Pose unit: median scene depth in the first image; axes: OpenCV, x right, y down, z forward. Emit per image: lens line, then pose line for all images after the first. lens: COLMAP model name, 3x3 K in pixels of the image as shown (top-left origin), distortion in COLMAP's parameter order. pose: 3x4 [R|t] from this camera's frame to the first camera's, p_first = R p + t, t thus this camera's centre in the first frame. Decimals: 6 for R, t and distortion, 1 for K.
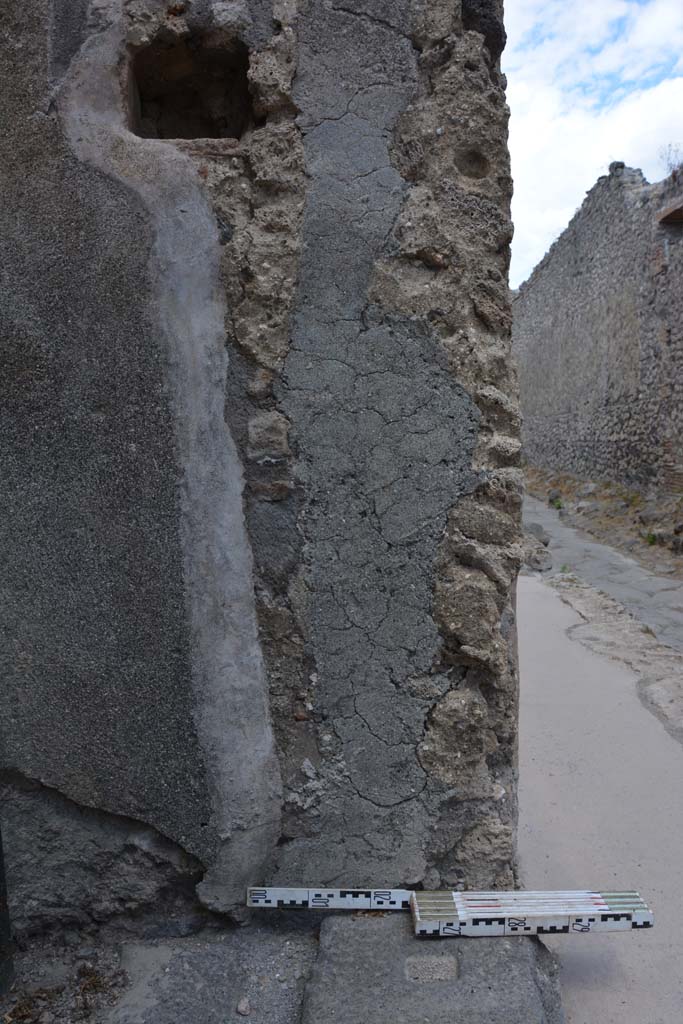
lens RADIAL K [[789.5, 0, 341.5], [0, 789.5, 512.0], [0, 0, 1]] dist [-0.170665, 0.119249]
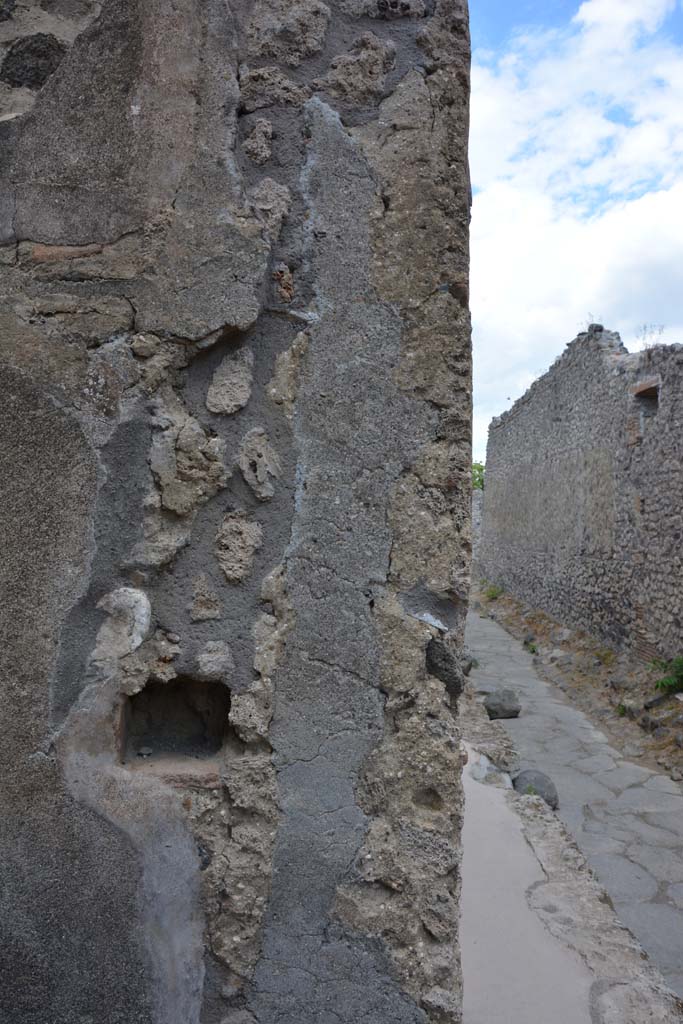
lens RADIAL K [[789.5, 0, 341.5], [0, 789.5, 512.0], [0, 0, 1]] dist [-0.170665, 0.119249]
pose [[0.998904, 0.040642, 0.023222, 0.001214], [-0.037683, 0.992521, -0.116114, -0.734451], [-0.027767, 0.115111, 0.992964, -0.164668]]
